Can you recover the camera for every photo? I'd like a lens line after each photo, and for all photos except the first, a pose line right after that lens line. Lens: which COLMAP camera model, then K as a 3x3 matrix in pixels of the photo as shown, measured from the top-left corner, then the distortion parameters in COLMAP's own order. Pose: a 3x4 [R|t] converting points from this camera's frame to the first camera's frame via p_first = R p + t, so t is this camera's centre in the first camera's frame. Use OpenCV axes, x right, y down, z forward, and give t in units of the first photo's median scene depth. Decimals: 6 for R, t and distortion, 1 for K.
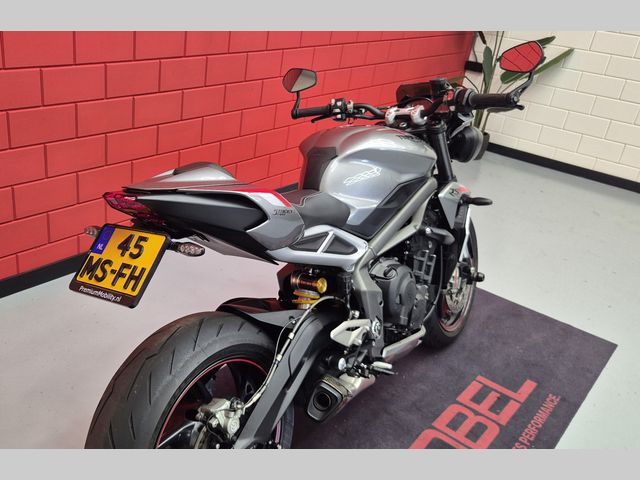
lens RADIAL K [[585.1, 0, 211.4], [0, 585.1, 238.4], [0, 0, 1]] dist [0.007358, -0.005765]
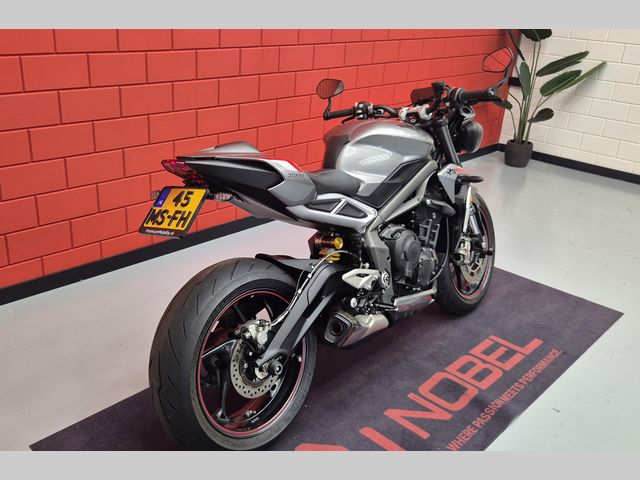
lens RADIAL K [[580.8, 0, 260.5], [0, 580.8, 240.3], [0, 0, 1]] dist [0.010582, 0.004034]
pose [[0.998537, -0.017937, -0.051018, 0.075572], [0.015534, 0.998769, -0.047114, 0.116477], [0.051800, 0.046252, 0.997586, -0.230312]]
